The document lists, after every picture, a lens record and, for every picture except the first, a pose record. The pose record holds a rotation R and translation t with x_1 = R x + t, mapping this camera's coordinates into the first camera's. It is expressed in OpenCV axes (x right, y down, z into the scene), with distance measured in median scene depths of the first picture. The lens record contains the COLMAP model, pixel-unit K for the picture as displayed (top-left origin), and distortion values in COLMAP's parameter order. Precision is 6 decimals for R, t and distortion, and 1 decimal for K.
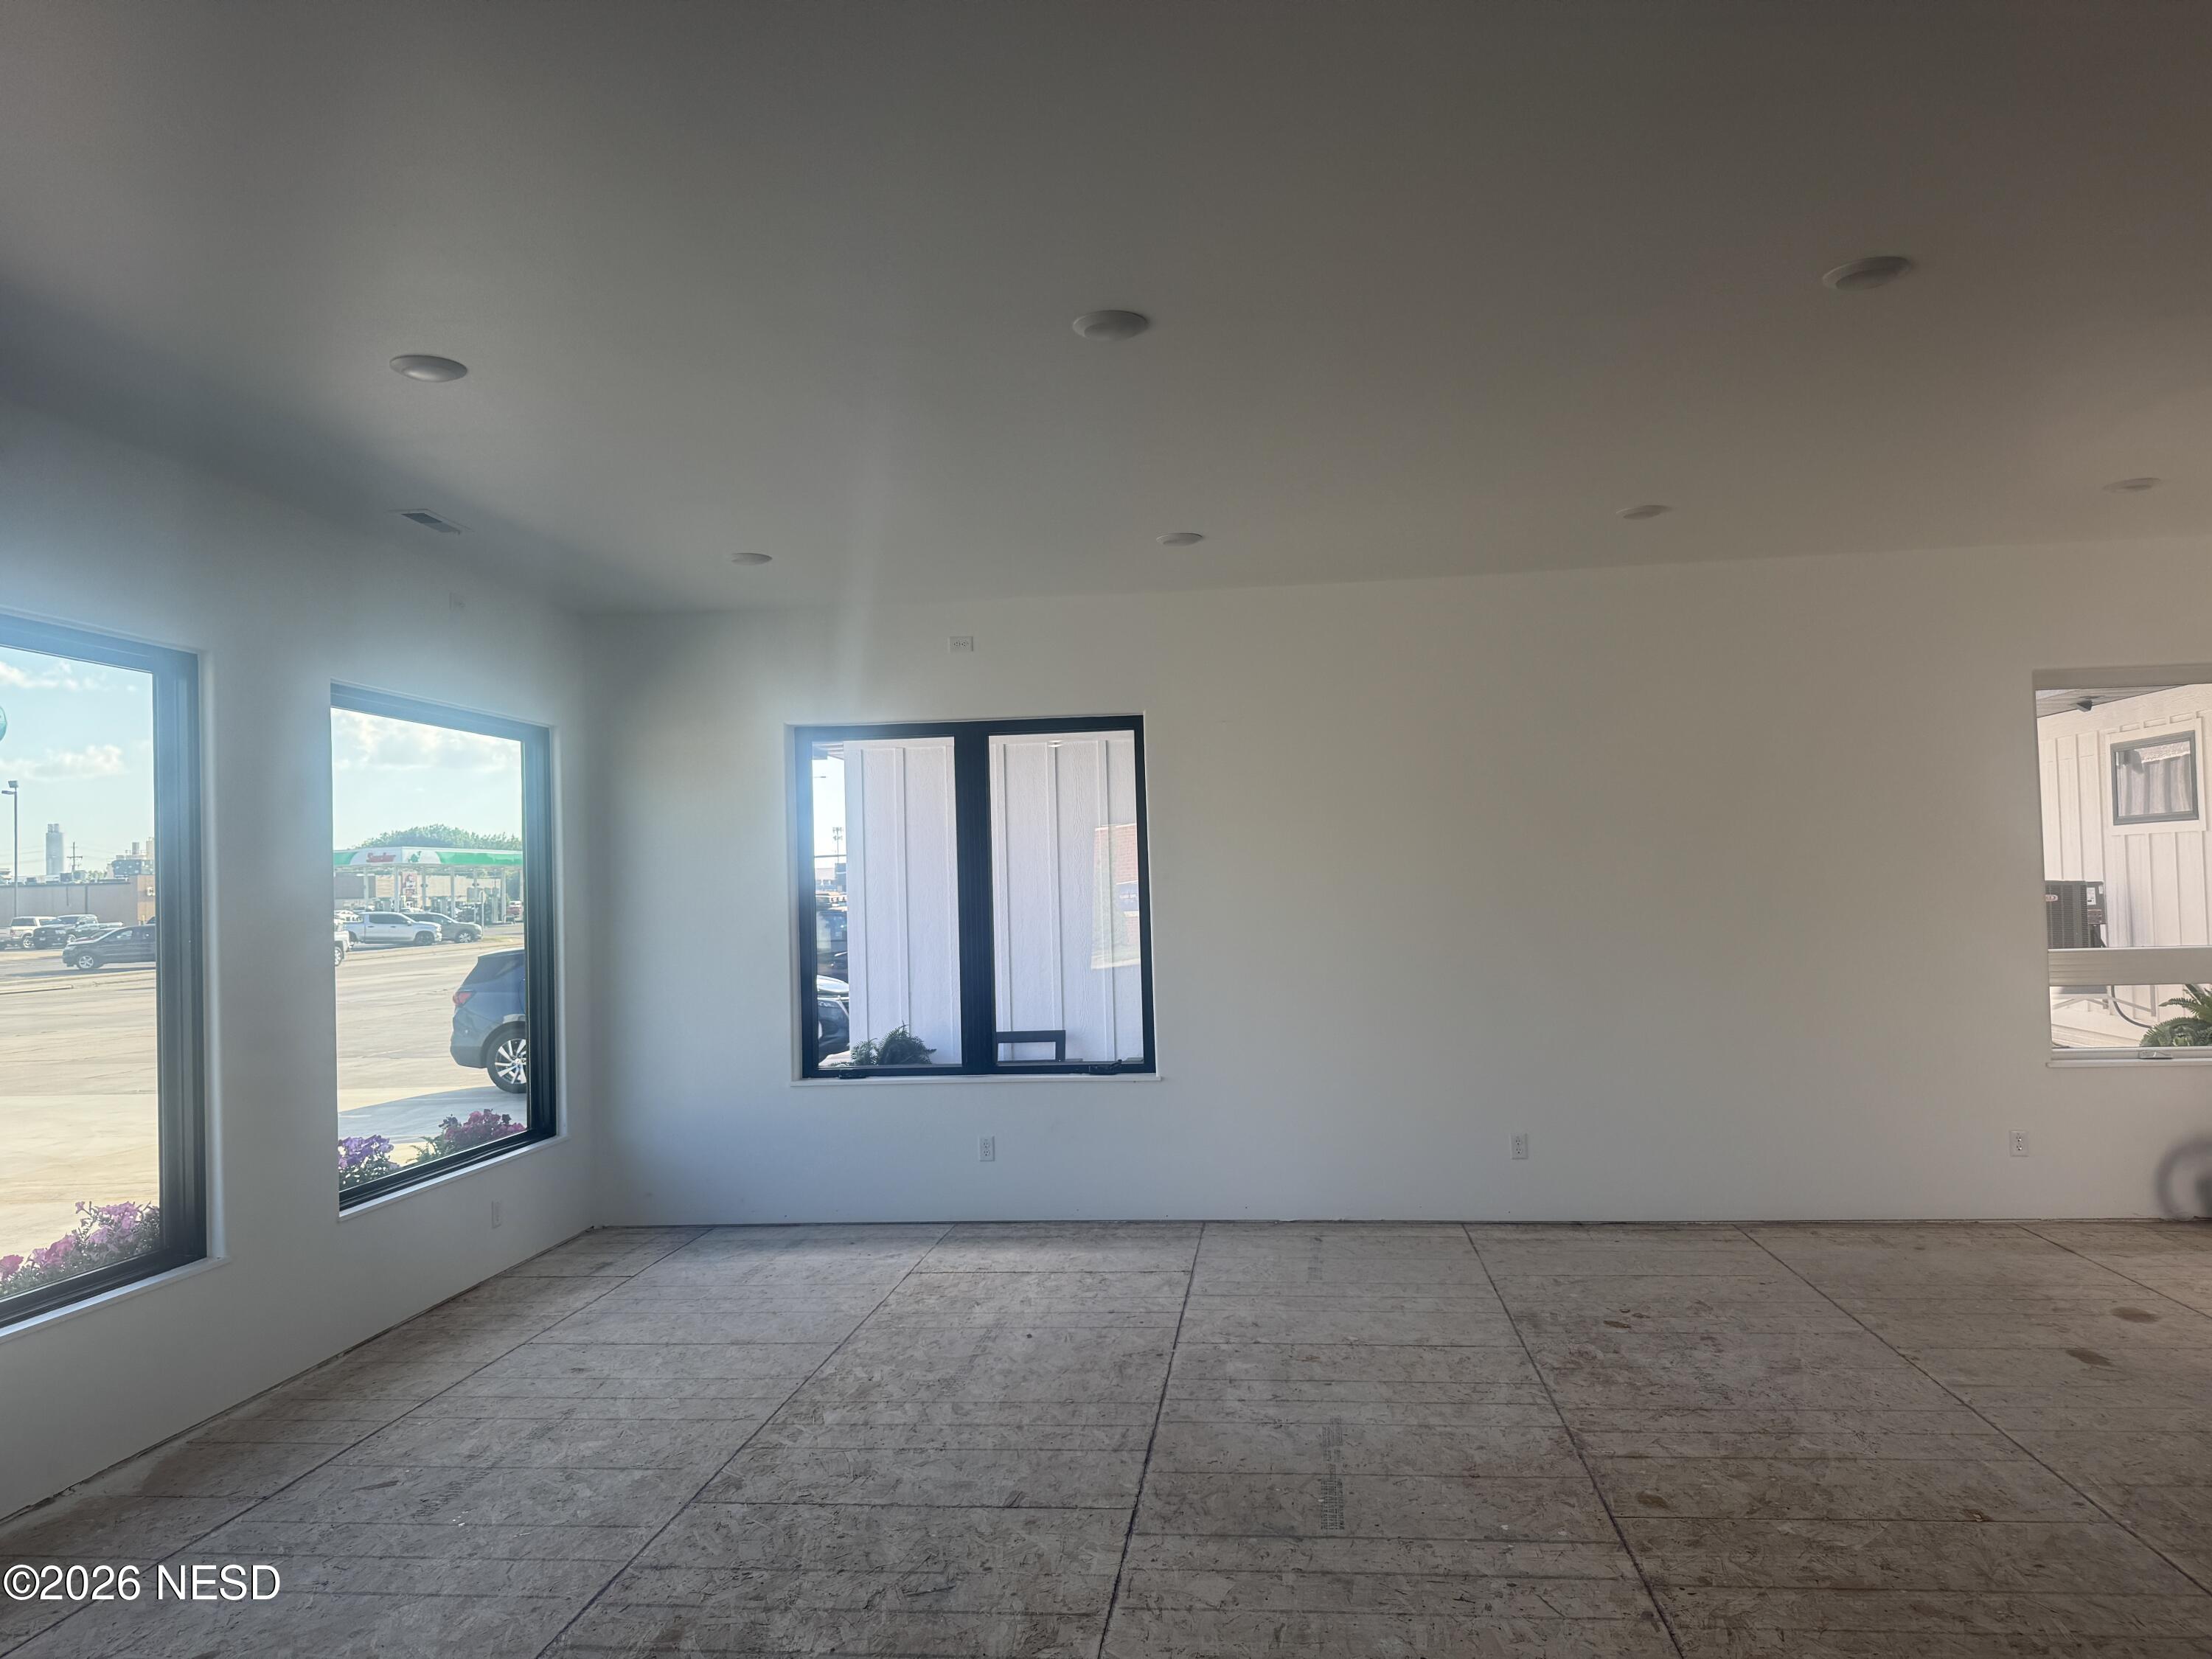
lens RADIAL K [[1558.5, 0, 1106.0], [0, 1558.5, 829.5], [0, 0, 1]] dist [0.092117, -0.137181]
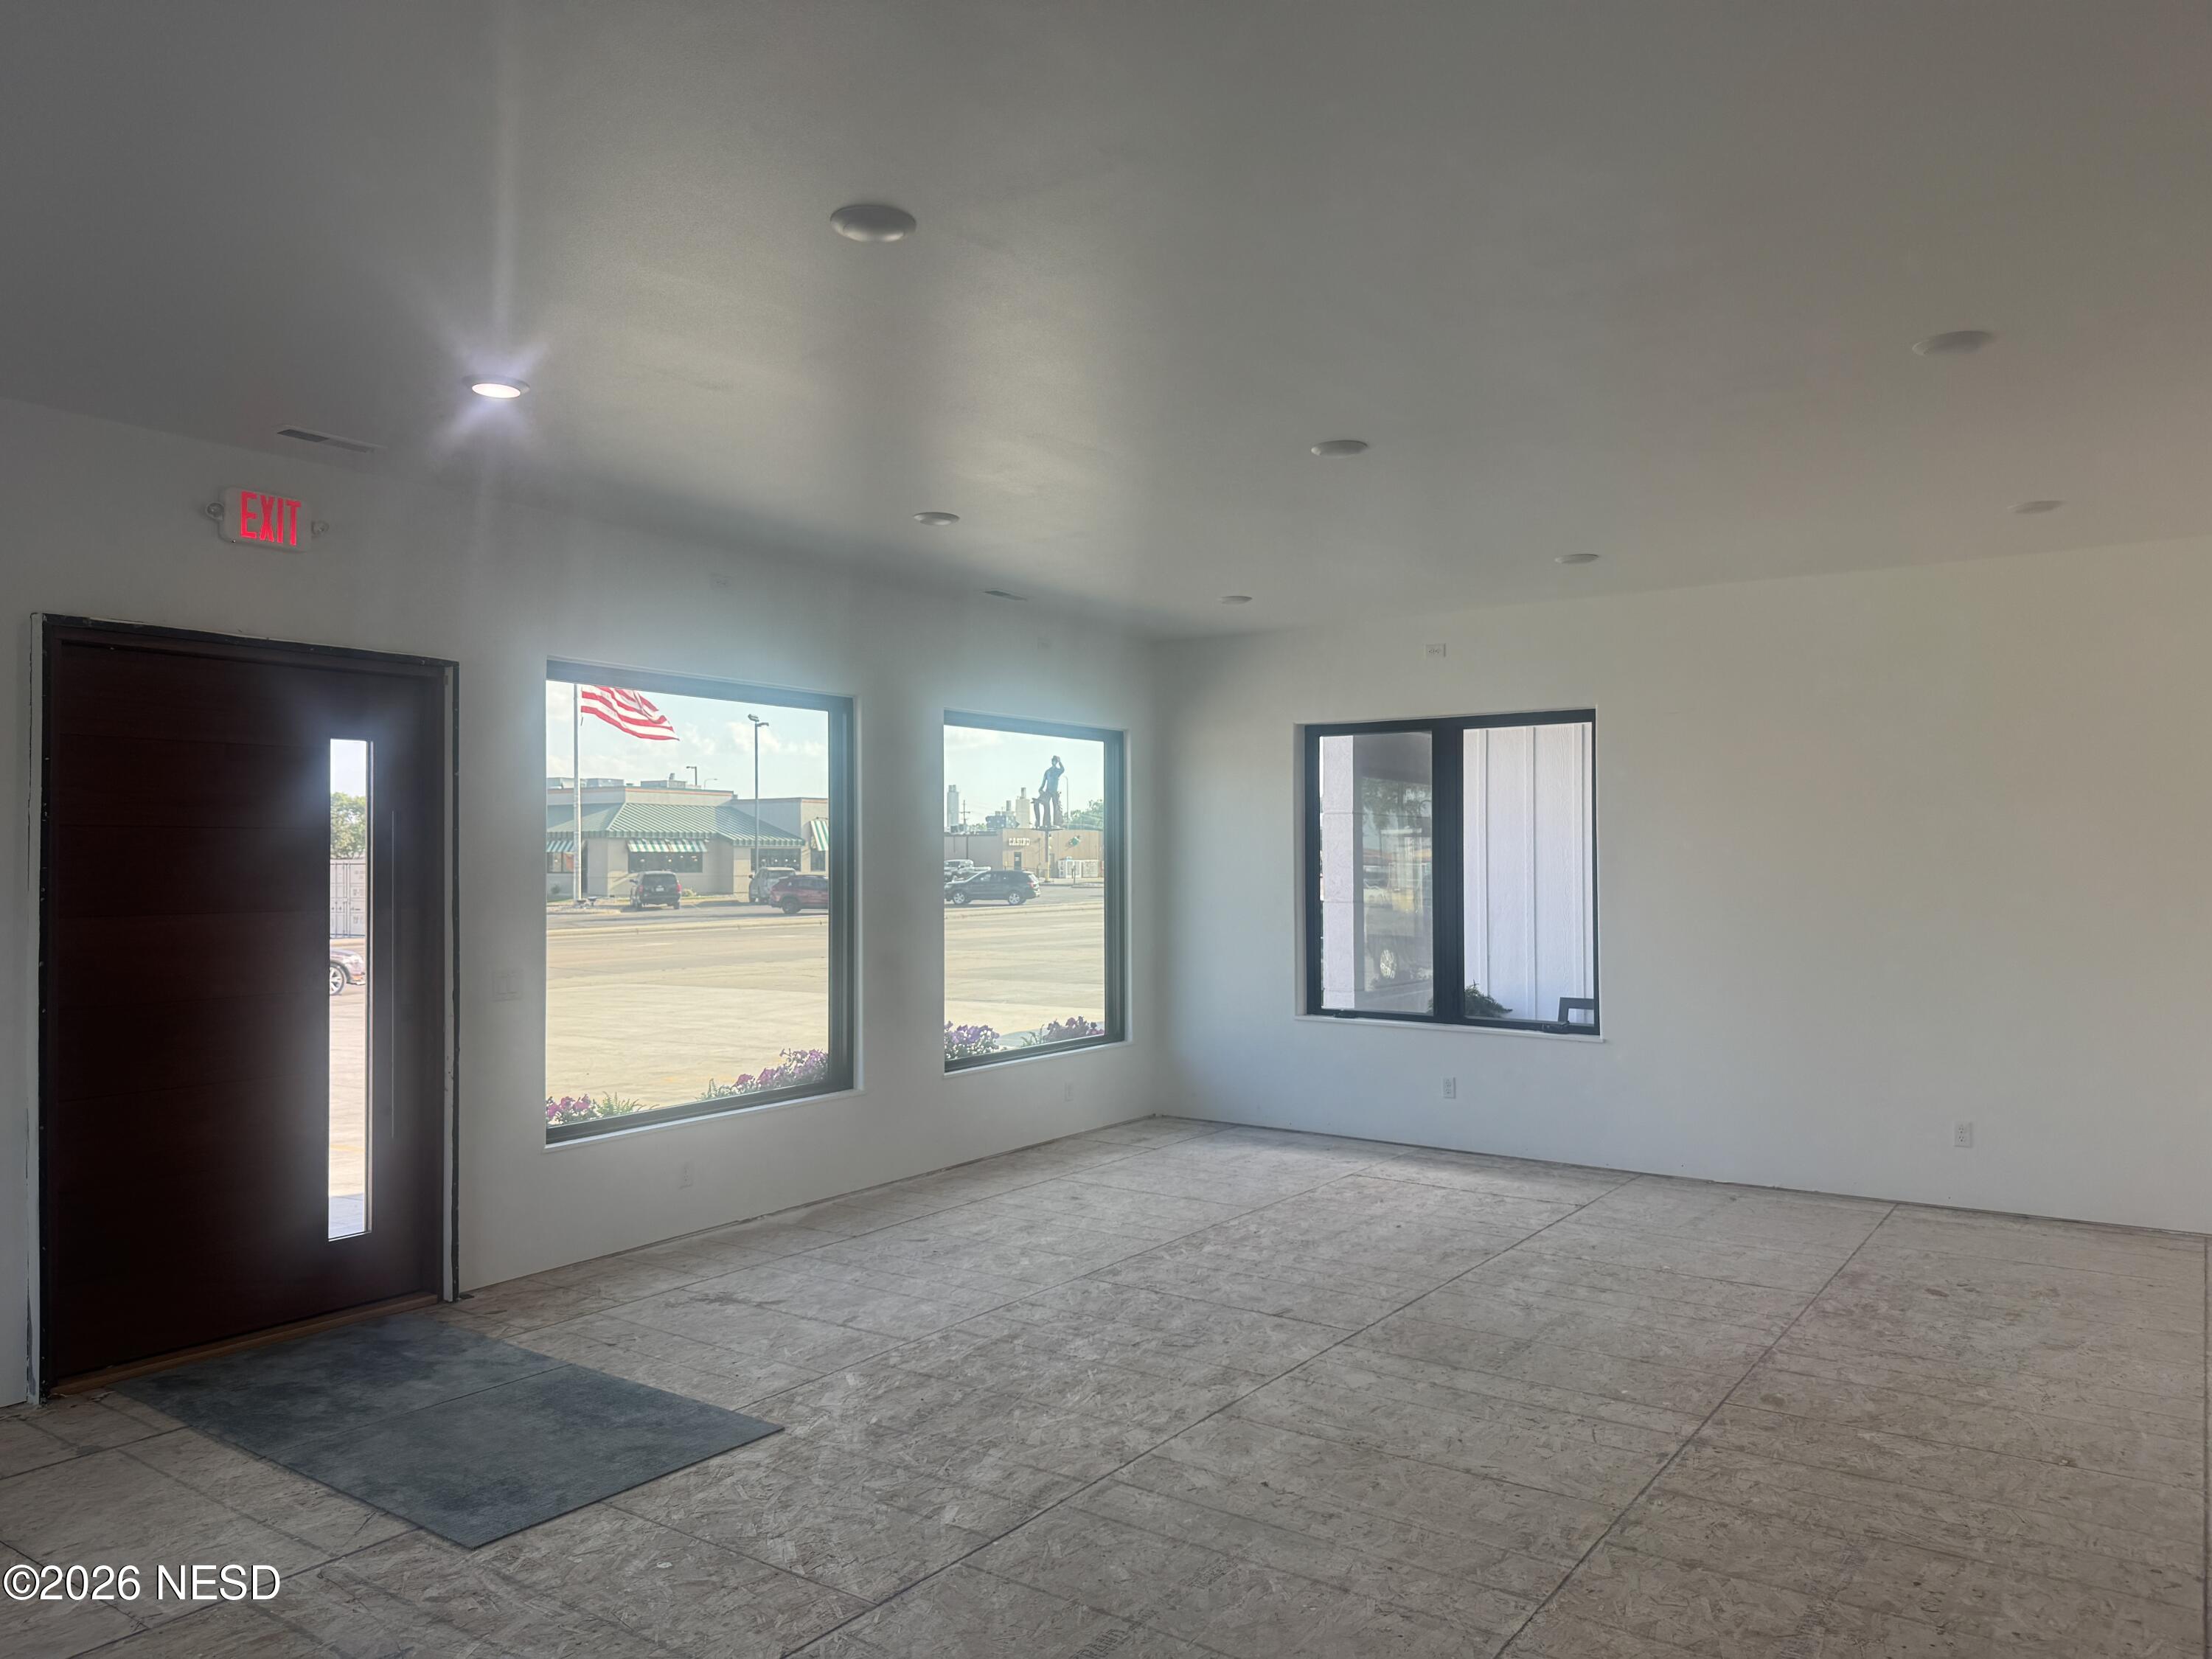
lens RADIAL K [[1575.5, 0, 1093.4], [0, 1575.5, 834.4], [0, 0, 1]] dist [0.103458, -0.145203]
pose [[0.873330, 0.018992, -0.486758, 0.390591], [-0.005364, 0.999554, 0.029376, -0.024684], [0.487099, -0.023044, 0.873043, -0.231506]]
